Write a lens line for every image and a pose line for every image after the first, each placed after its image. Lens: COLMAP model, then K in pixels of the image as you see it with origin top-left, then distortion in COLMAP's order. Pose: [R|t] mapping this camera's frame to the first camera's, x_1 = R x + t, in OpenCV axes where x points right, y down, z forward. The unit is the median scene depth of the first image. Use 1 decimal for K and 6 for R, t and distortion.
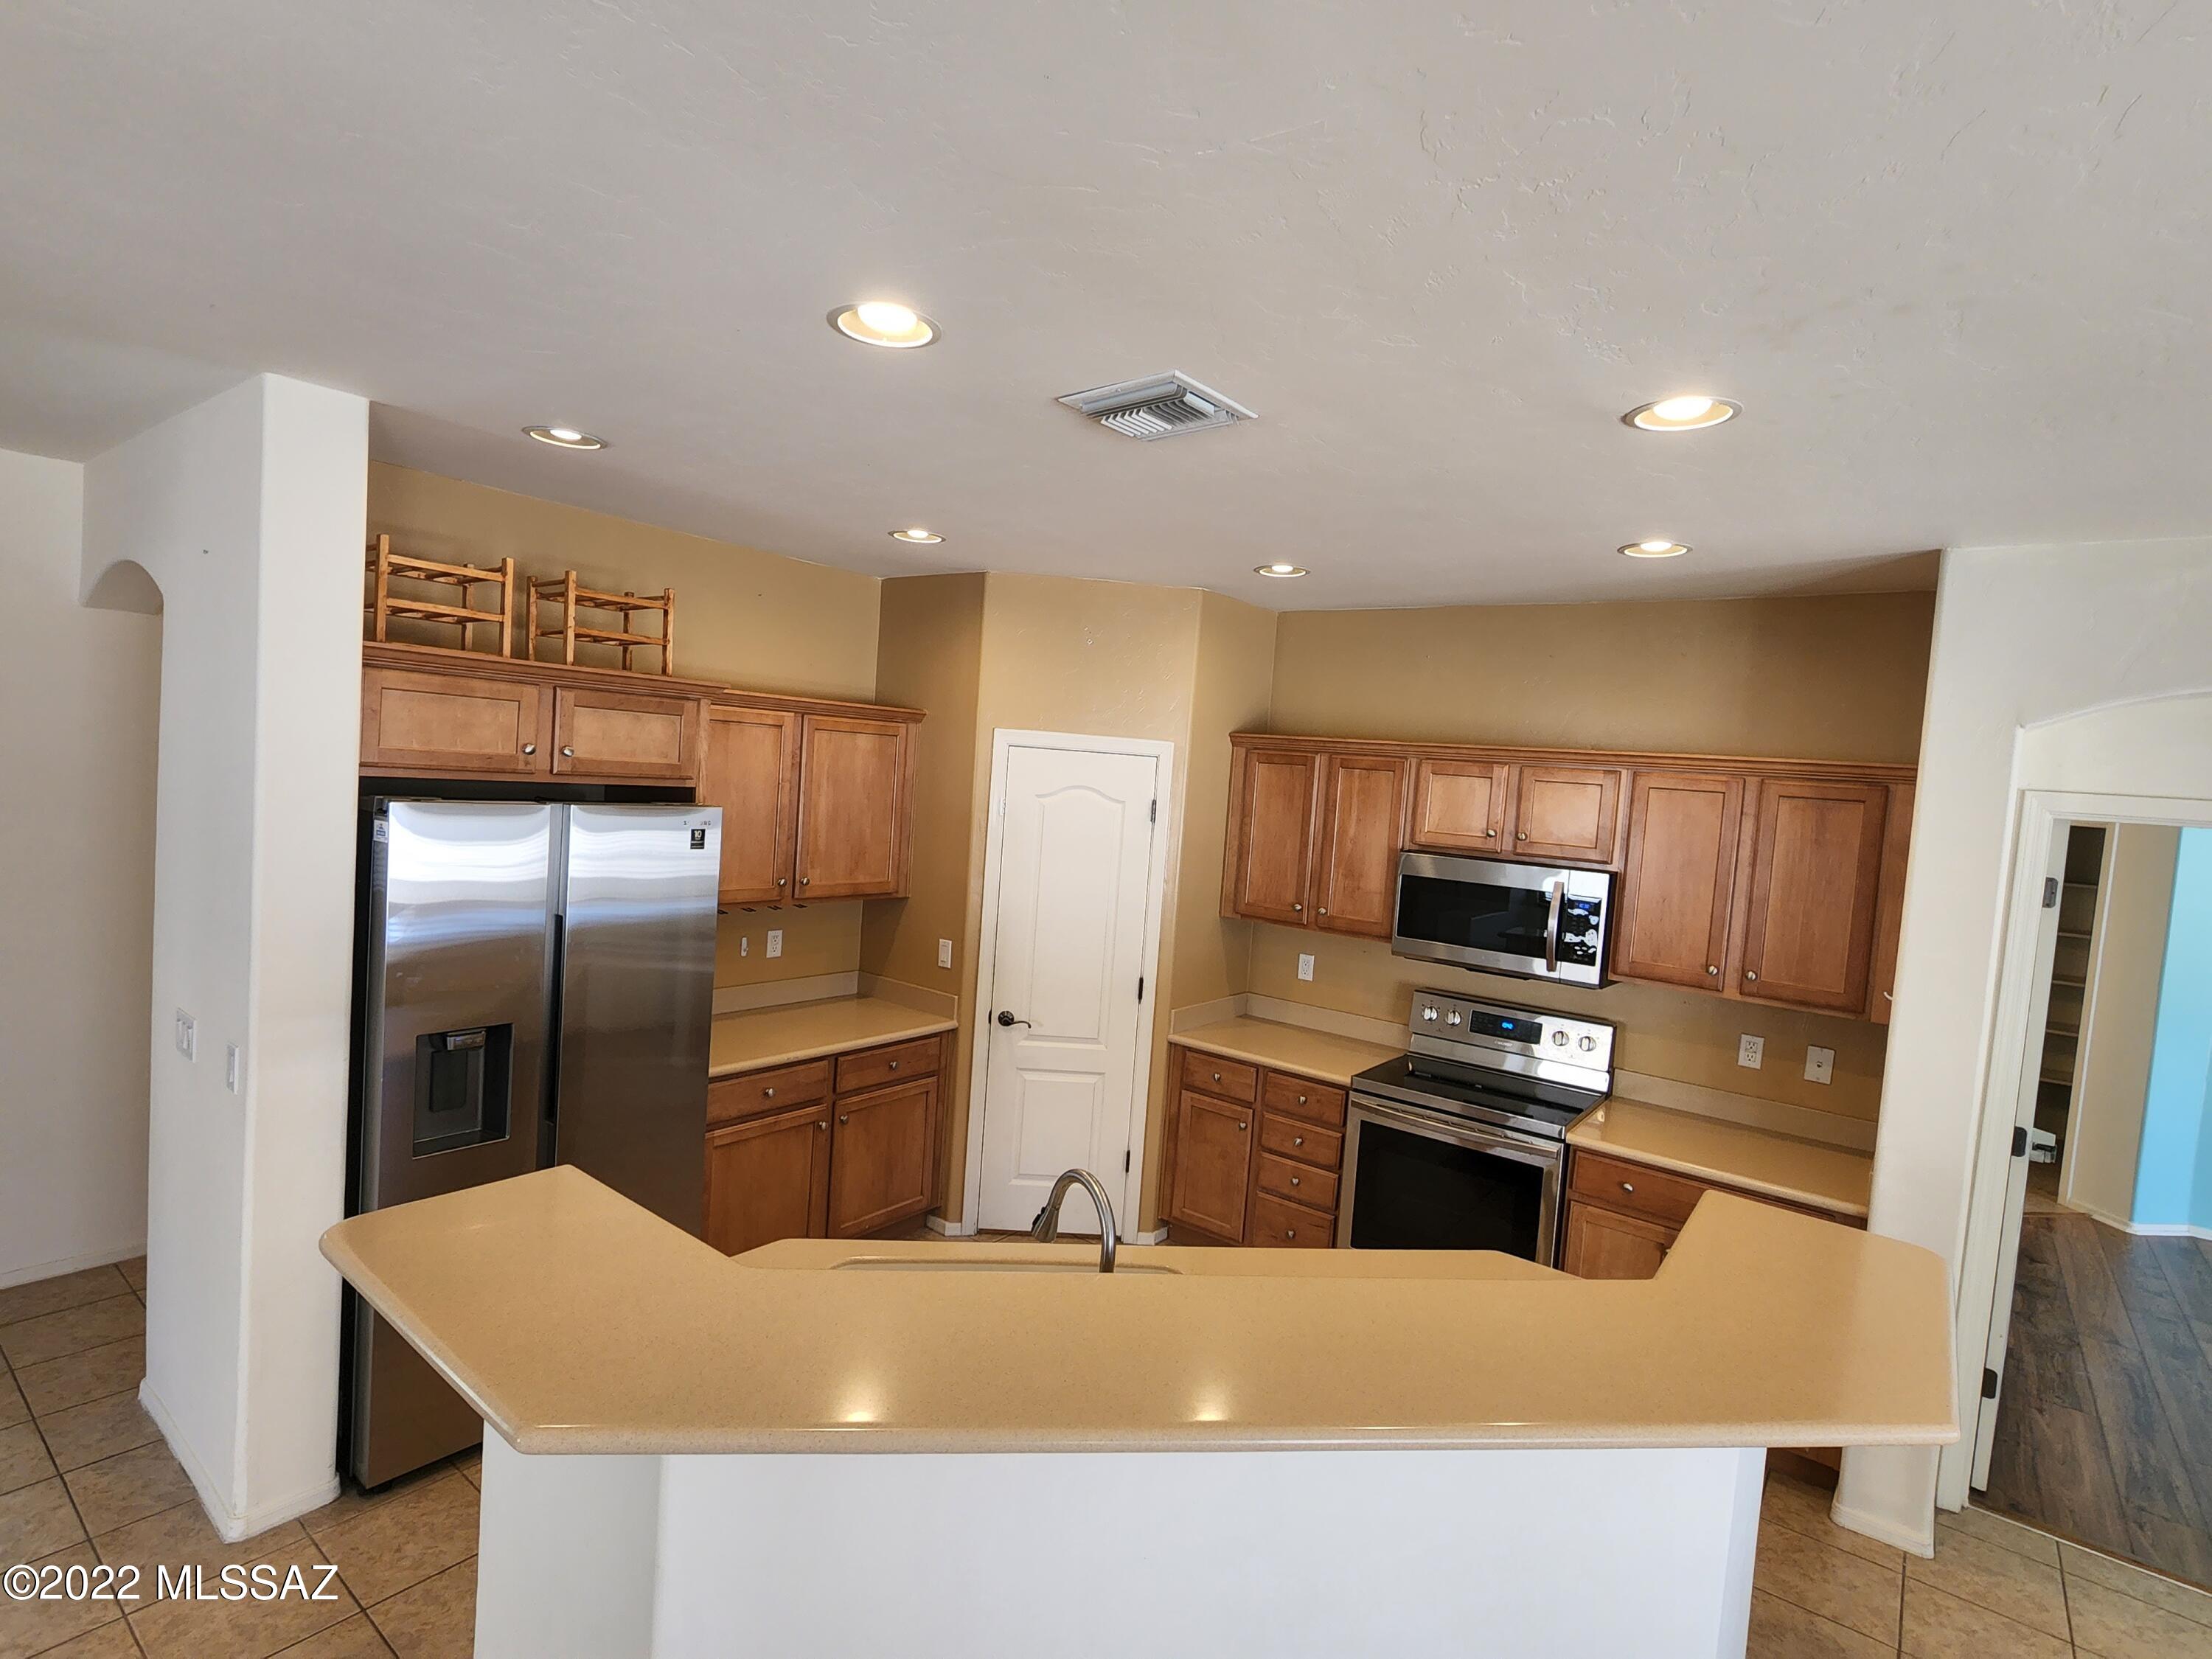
lens RADIAL K [[1102.1, 0, 1093.2], [0, 1102.1, 834.2], [0, 0, 1]] dist [0.002618, 0.000195]
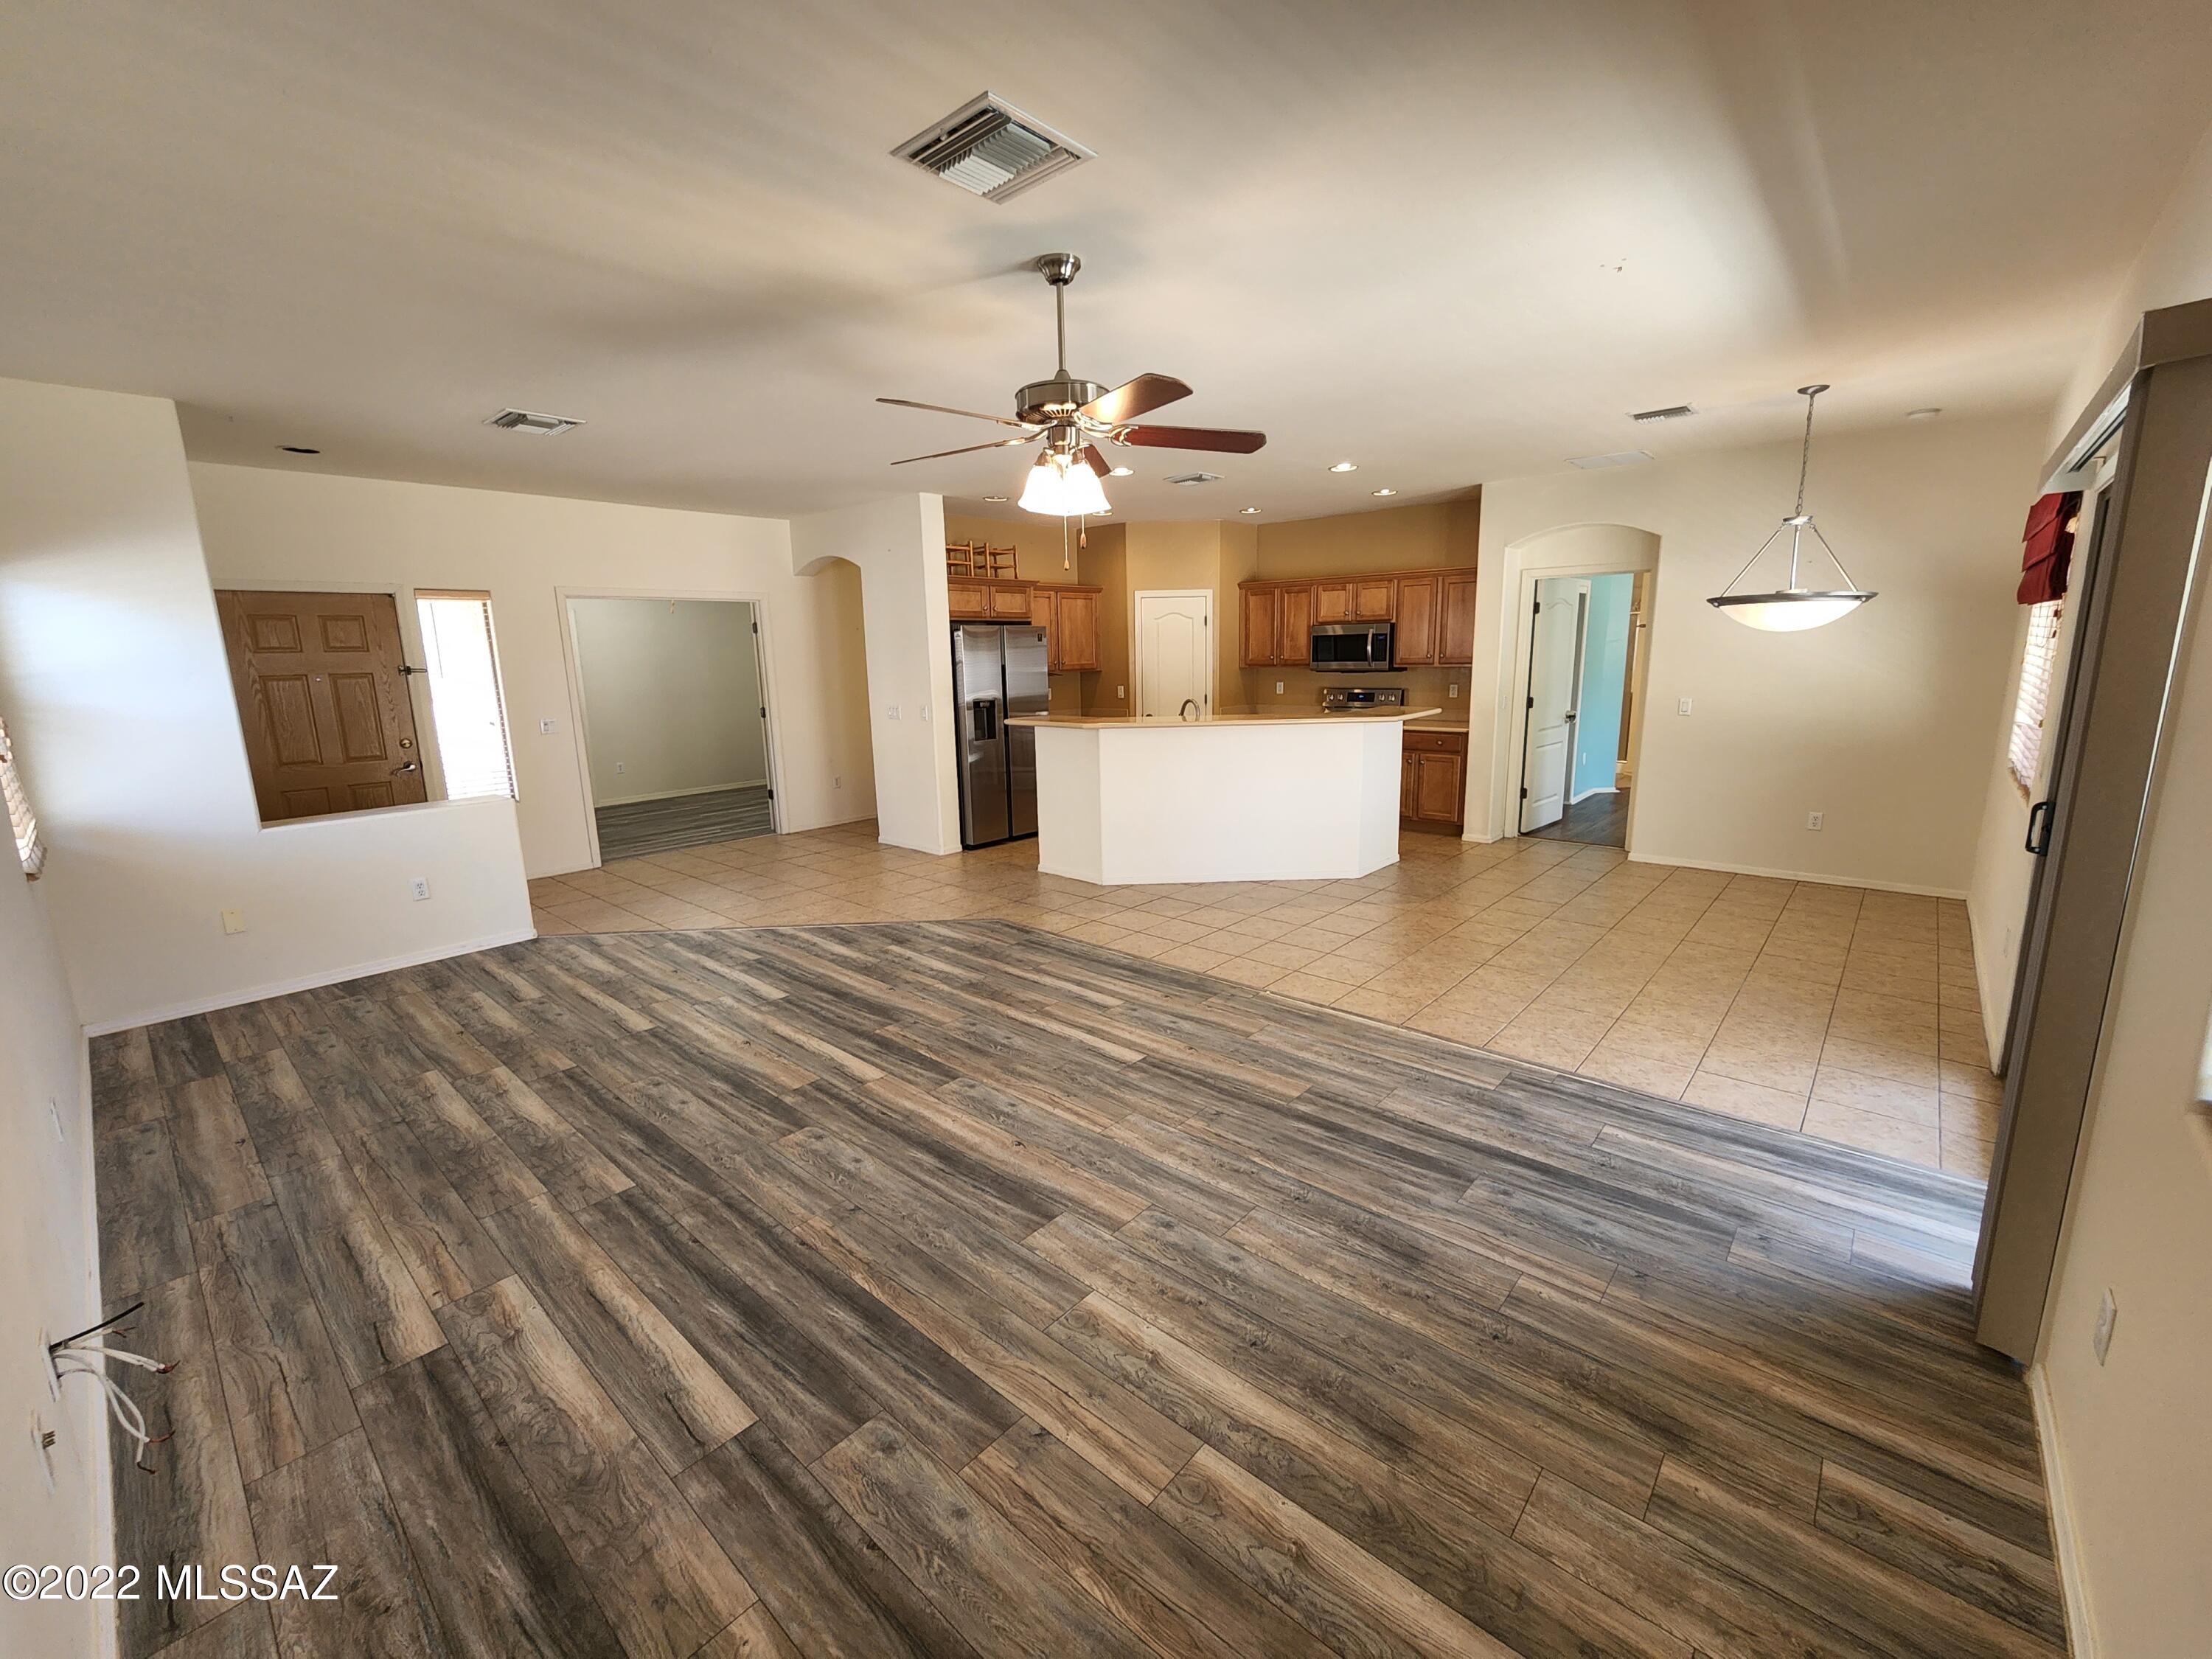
lens RADIAL K [[911.8, 0, 1096.5], [0, 911.8, 826.4], [0, 0, 1]] dist [-0.004974, 0.000154]
pose [[0.993022, -0.077862, -0.088575, -0.038241], [0.088419, 0.988549, 0.122280, 0.154724], [0.078040, -0.129258, 0.988535, -0.987658]]
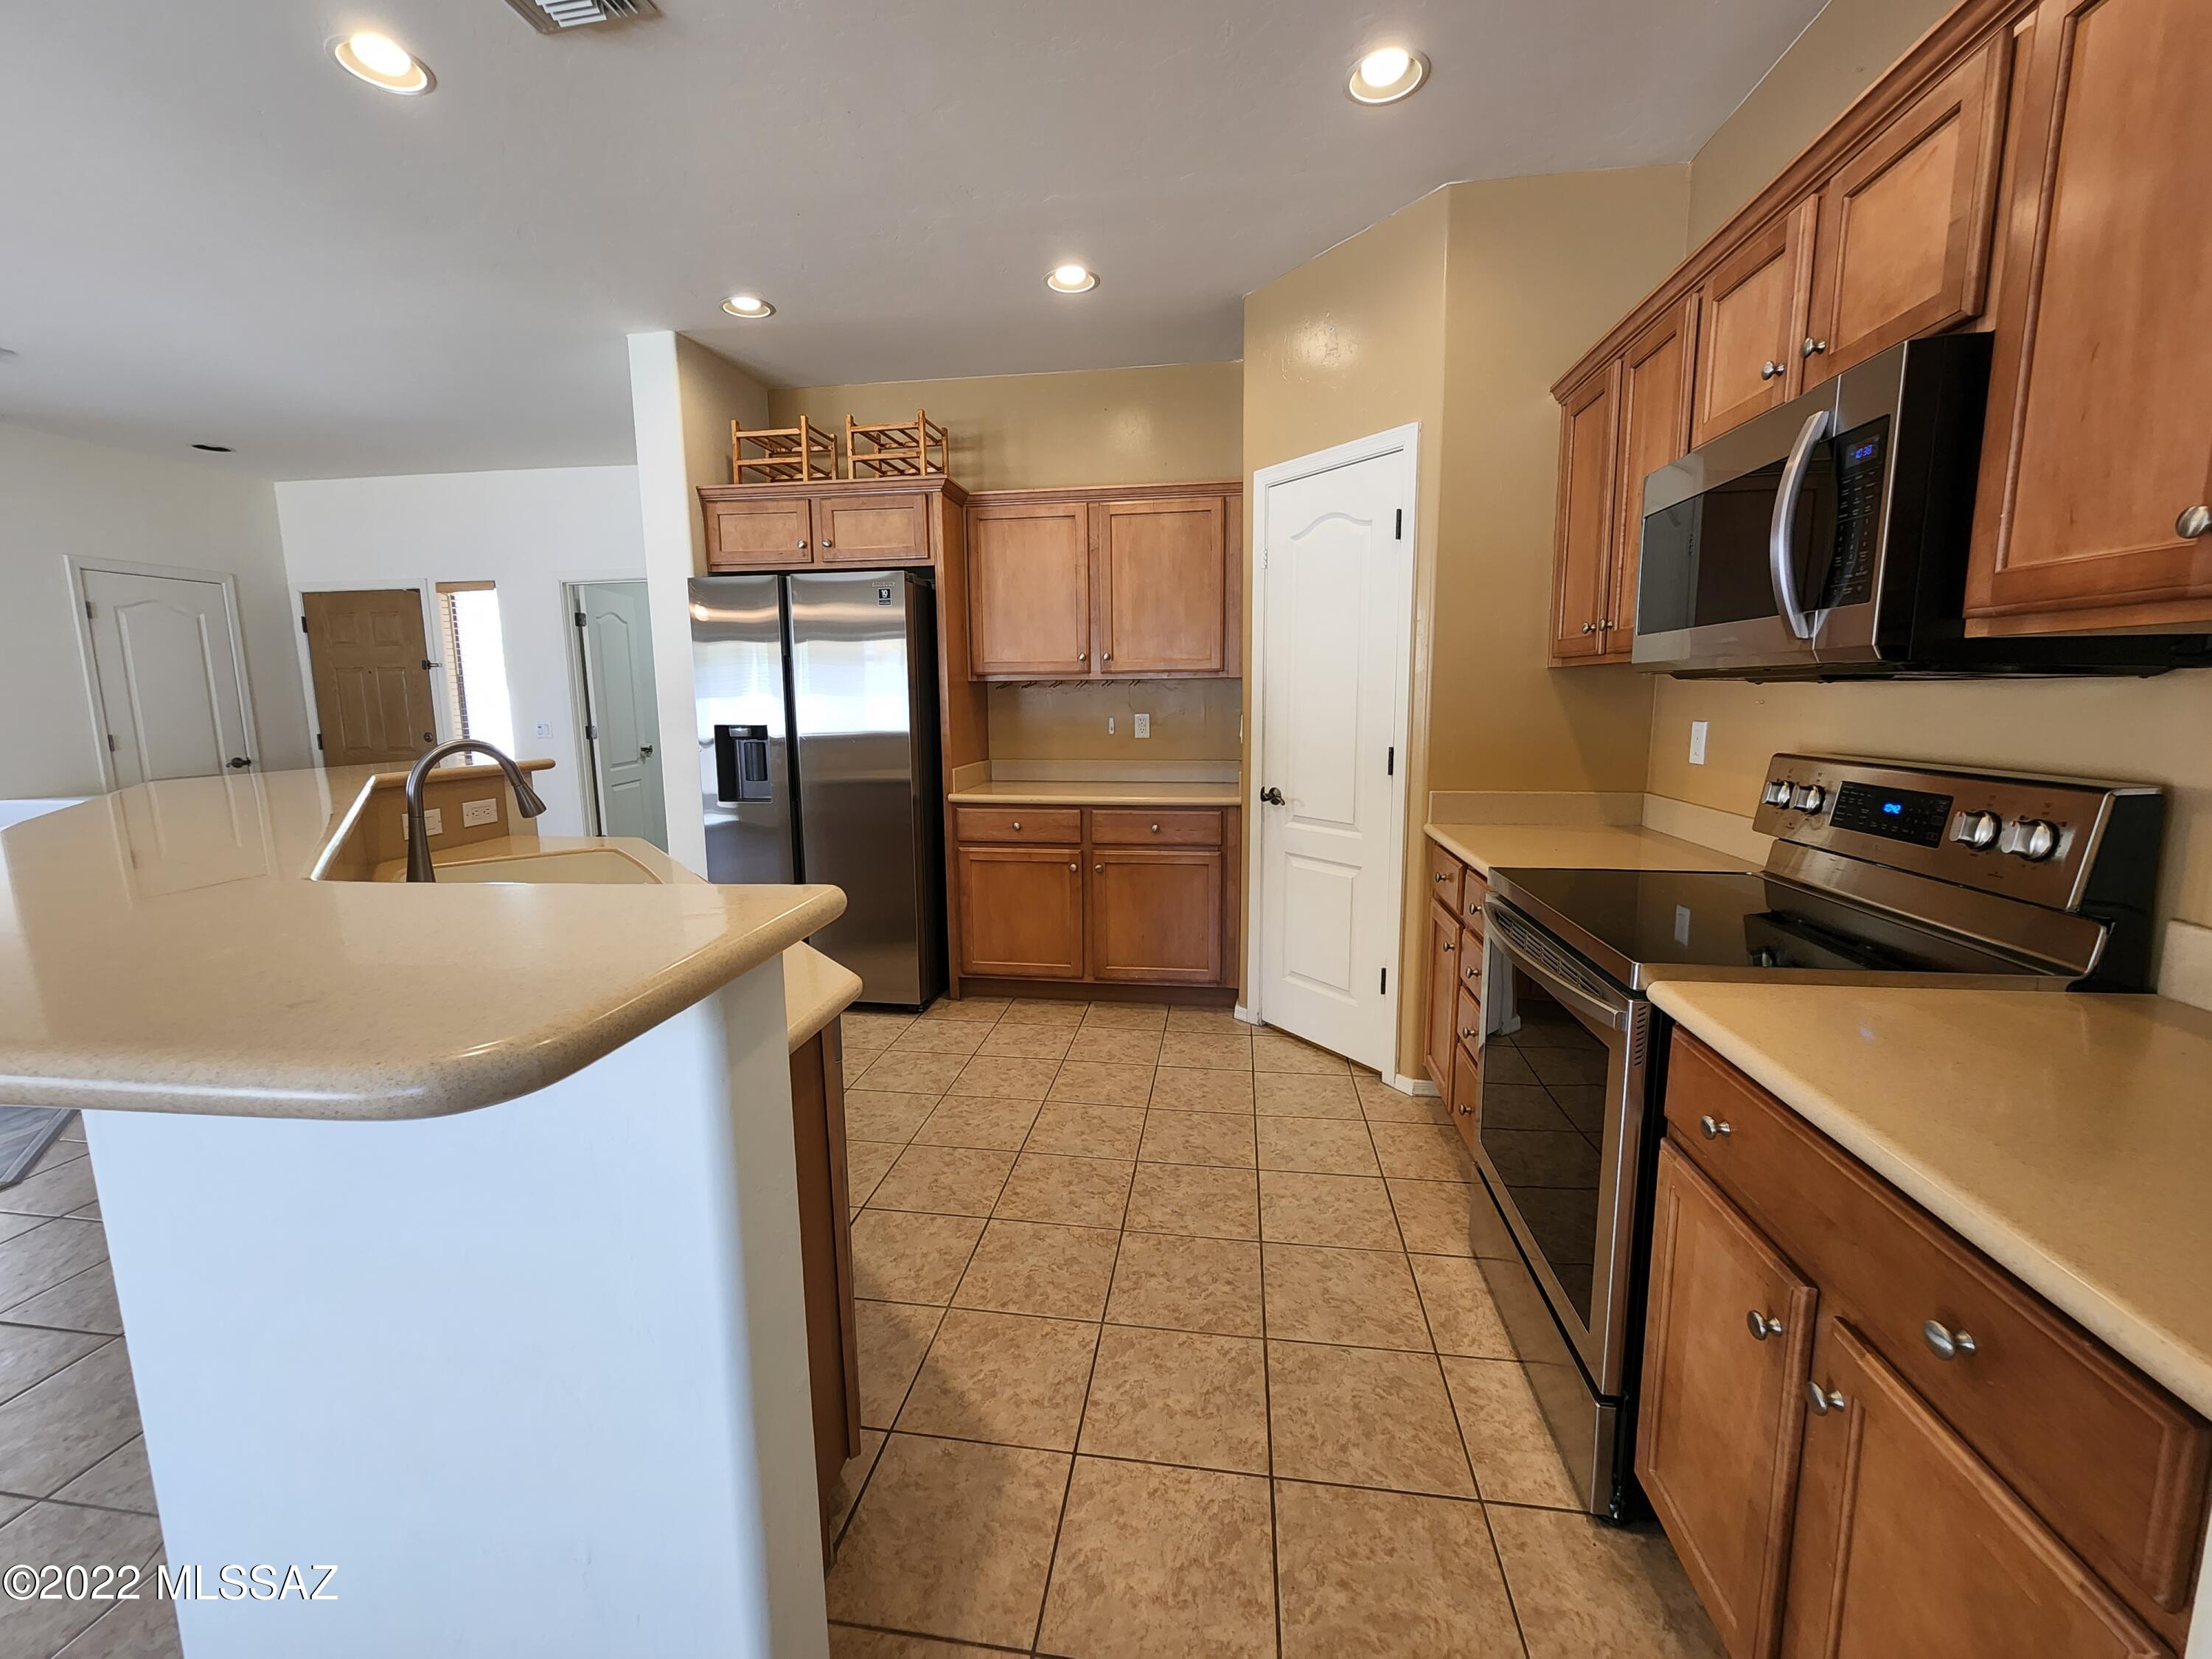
lens RADIAL K [[911.8, 0, 1095.5], [0, 911.8, 827.3], [0, 0, 1]] dist [-0.004974, 0.000154]
pose [[0.485243, 0.050911, -0.872896, 0.519888], [-0.010538, 0.998571, 0.052383, 0.159280], [0.874316, -0.016220, 0.485087, 0.519598]]
